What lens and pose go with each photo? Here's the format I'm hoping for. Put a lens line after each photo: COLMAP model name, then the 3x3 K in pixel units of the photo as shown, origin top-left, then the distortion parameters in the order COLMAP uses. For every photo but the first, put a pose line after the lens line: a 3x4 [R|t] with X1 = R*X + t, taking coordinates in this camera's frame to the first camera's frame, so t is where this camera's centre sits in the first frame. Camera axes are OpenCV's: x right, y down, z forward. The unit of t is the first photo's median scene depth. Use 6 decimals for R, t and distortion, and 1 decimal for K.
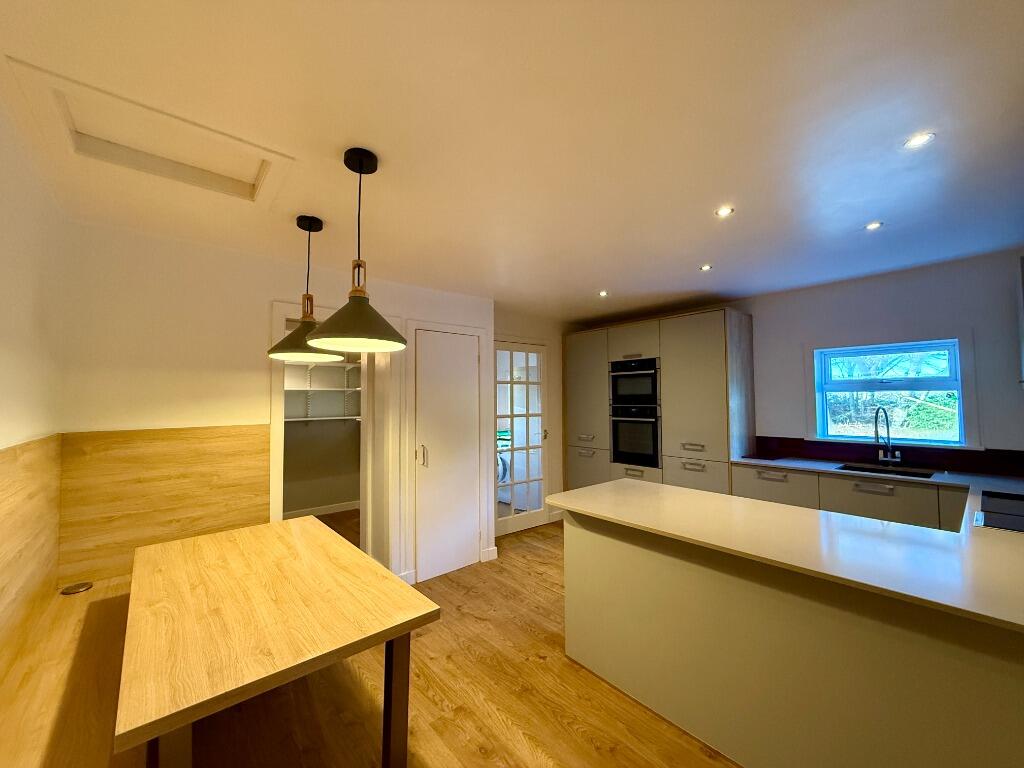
lens RADIAL K [[406.0, 0, 508.7], [0, 406.0, 383.9], [0, 0, 1]] dist [-0.000347, 0.000014]
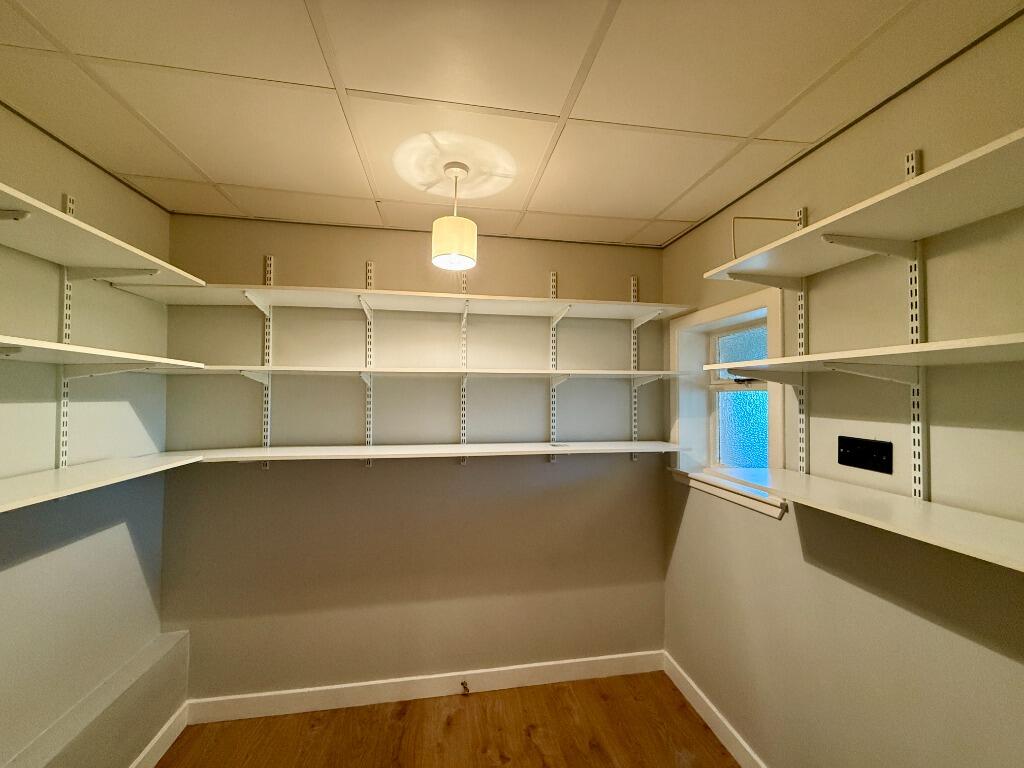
lens RADIAL K [[406.0, 0, 508.8], [0, 406.0, 385.4], [0, 0, 1]] dist [-0.000347, 0.000014]
pose [[0.868113, 0.008265, -0.496297, -0.535849], [0.000560, 0.999844, 0.017630, 0.031761], [0.496366, -0.015583, 0.867974, 1.018945]]
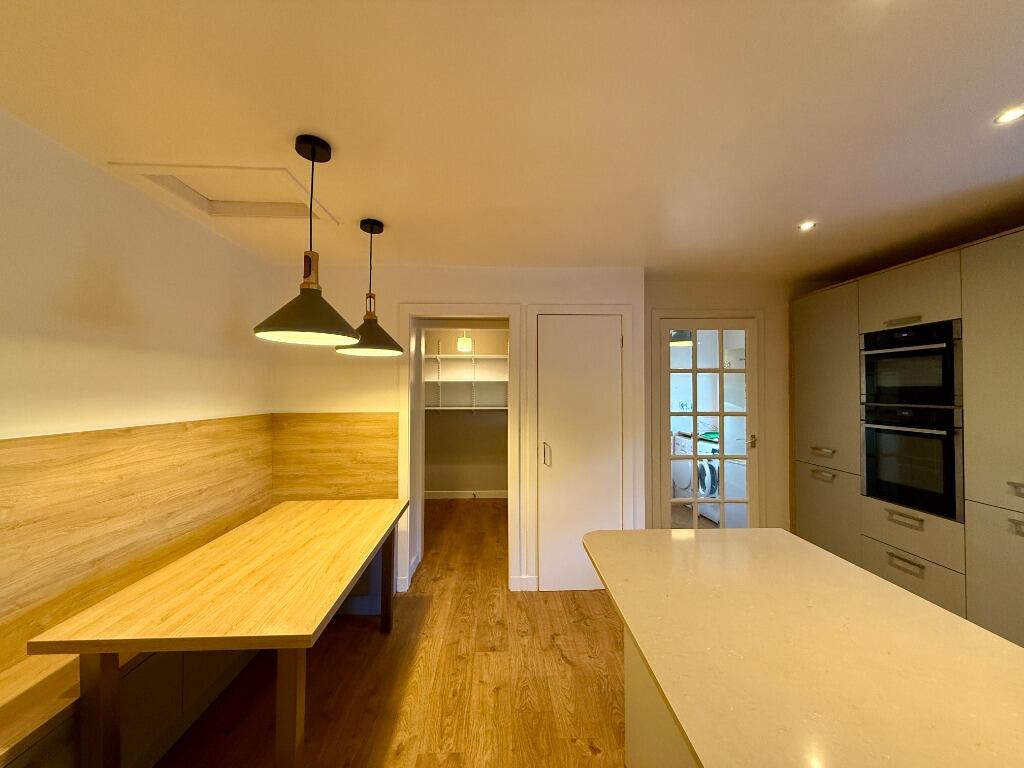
lens RADIAL K [[406.0, 0, 510.2], [0, 406.0, 383.8], [0, 0, 1]] dist [-0.000347, 0.000014]
pose [[0.783861, -0.001353, -0.620935, 0.306973], [0.016537, 0.999688, 0.018697, 0.002506], [0.620716, -0.024924, 0.783639, 0.259655]]
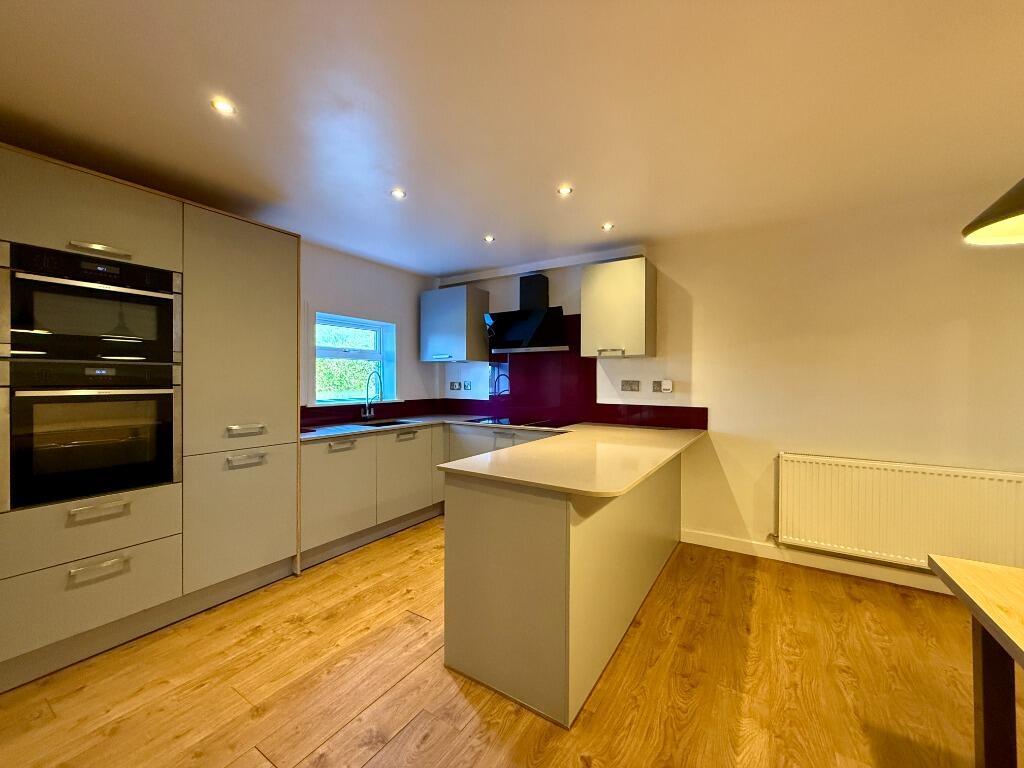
lens RADIAL K [[406.0, 0, 512.8], [0, 406.0, 382.1], [0, 0, 1]] dist [-0.000347, 0.000014]
pose [[-0.296368, 0.002377, 0.955071, -0.339408], [-0.035817, 0.999266, -0.013602, 0.089148], [-0.954402, -0.038239, -0.296065, 0.959708]]
